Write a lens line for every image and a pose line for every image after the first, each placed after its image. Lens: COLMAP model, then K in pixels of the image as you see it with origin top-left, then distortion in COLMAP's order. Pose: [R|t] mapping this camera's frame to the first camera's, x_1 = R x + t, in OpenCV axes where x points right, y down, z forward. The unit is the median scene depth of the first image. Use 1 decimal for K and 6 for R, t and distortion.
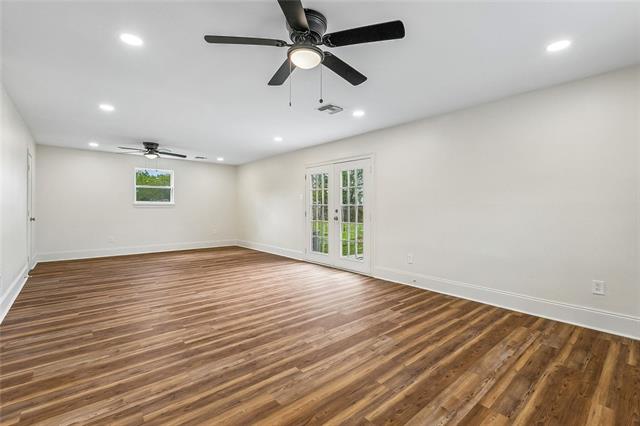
lens RADIAL K [[289.2, 0, 318.9], [0, 289.2, 209.5], [0, 0, 1]] dist [0.002920, 0.000101]
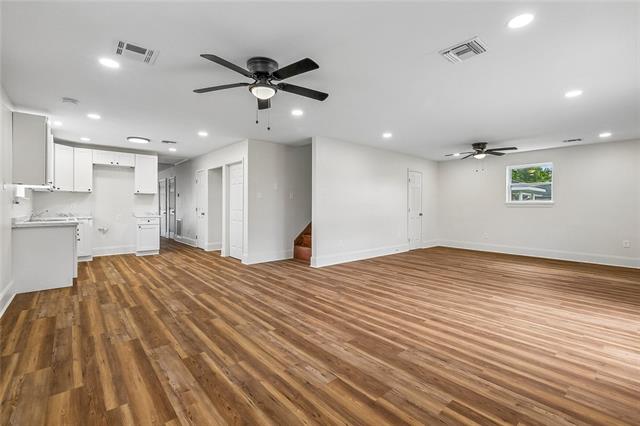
lens RADIAL K [[289.2, 0, 318.5], [0, 289.2, 207.4], [0, 0, 1]] dist [0.002920, 0.000101]
pose [[-0.008158, -0.000130, -0.999967, 1.005794], [-0.008338, 0.999965, -0.000062, 0.002375], [0.999932, 0.008338, -0.008159, 0.998608]]
